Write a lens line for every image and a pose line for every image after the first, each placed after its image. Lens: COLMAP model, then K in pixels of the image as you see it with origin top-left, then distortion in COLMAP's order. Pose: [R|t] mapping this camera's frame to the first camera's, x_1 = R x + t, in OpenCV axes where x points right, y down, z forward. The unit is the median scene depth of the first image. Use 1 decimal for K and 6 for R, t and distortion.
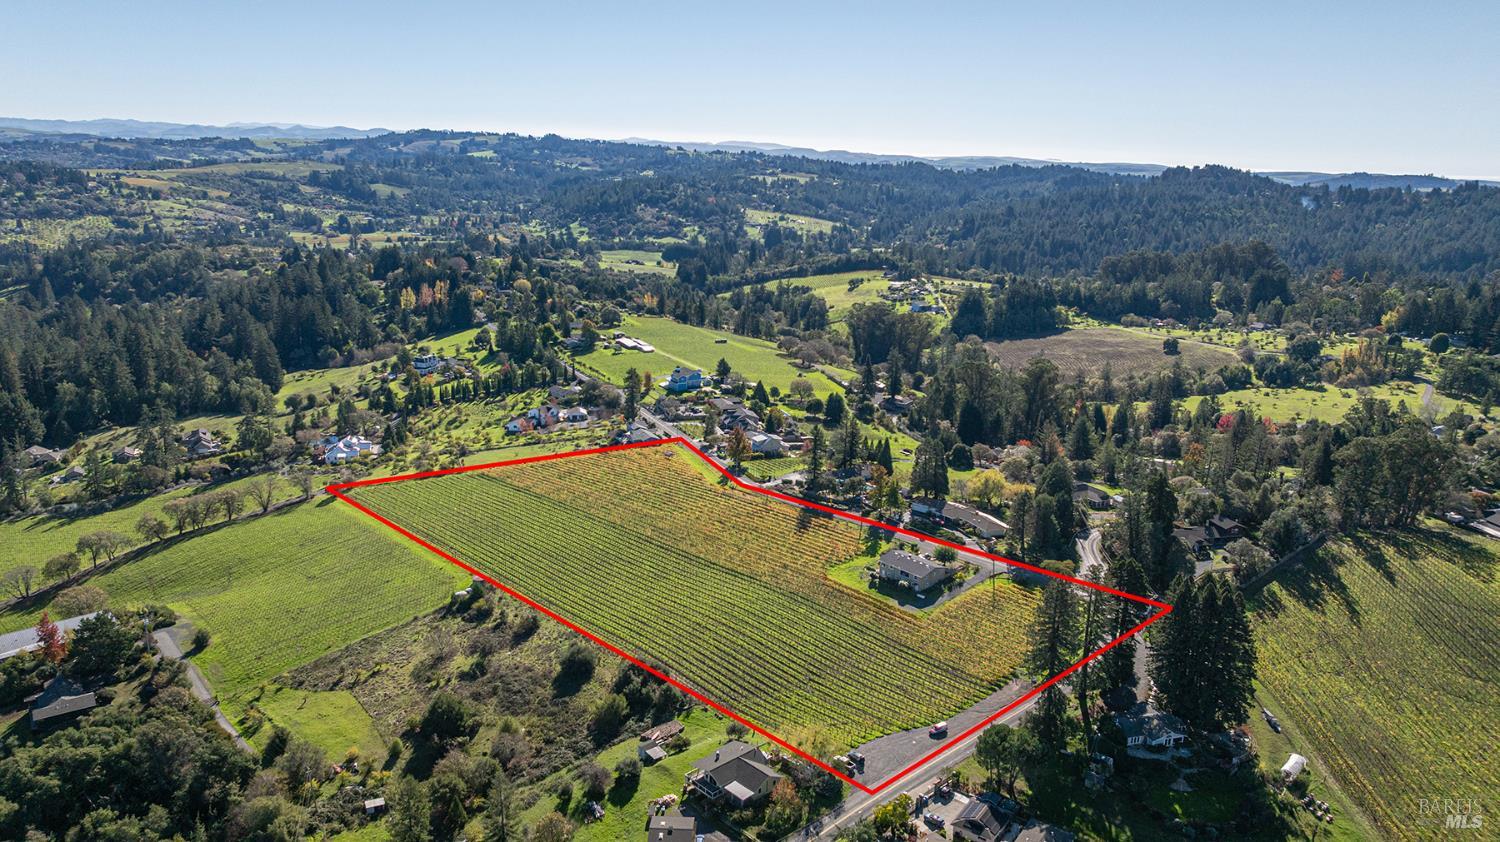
lens RADIAL K [[1095.1, 0, 750.0], [0, 1095.1, 421.0], [0, 0, 1]] dist [-0.014570, -0.002647]
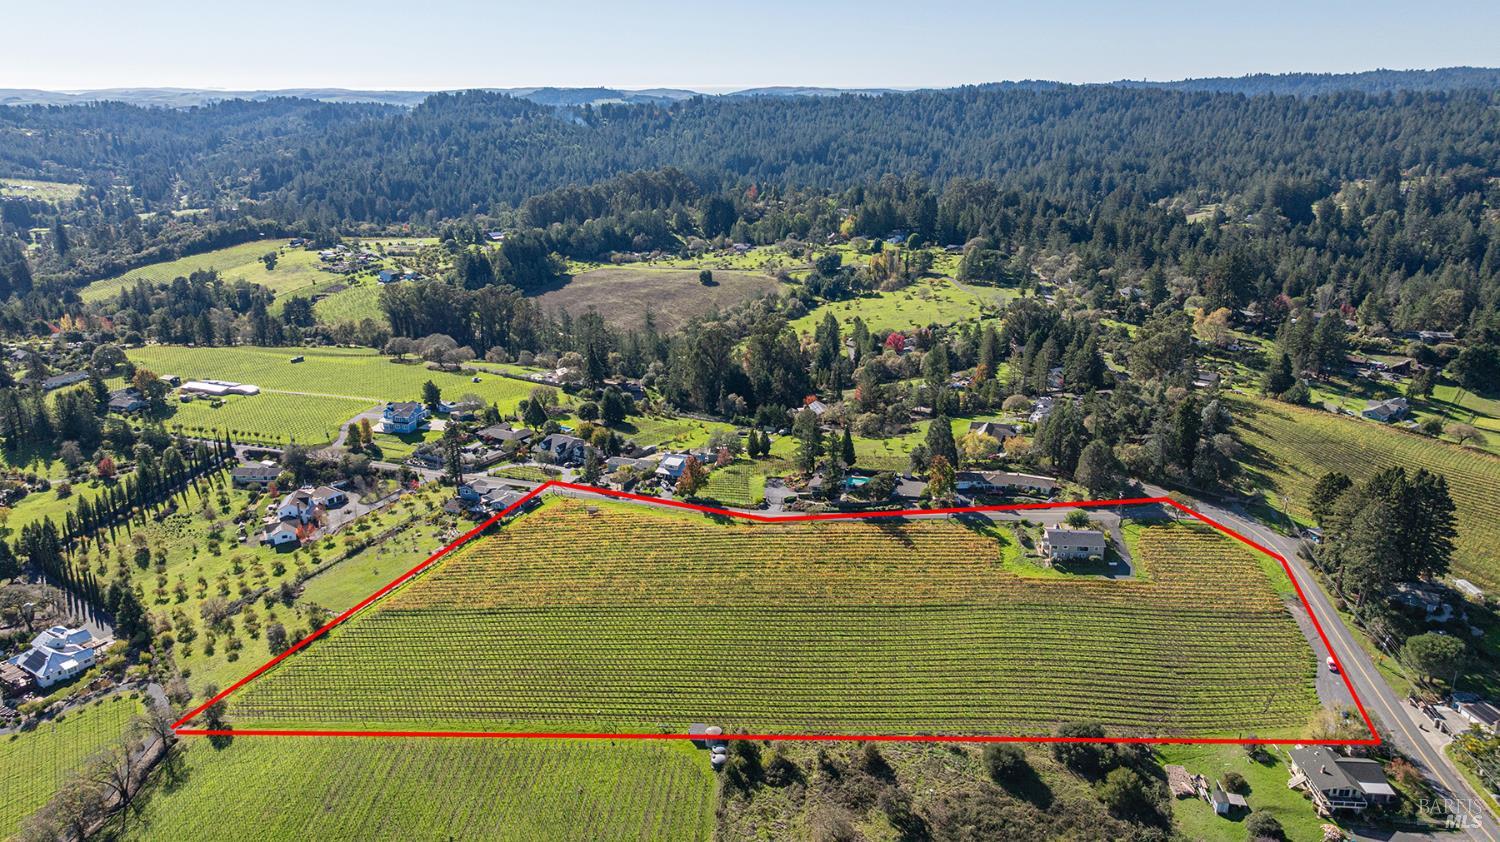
lens RADIAL K [[1095.1, 0, 750.0], [0, 1095.1, 421.0], [0, 0, 1]] dist [-0.014570, -0.002647]
pose [[0.712112, -0.239569, 0.659926, -0.283756], [0.191465, 0.970617, 0.145751, -0.072000], [-0.675453, 0.022562, 0.737058, 0.174205]]
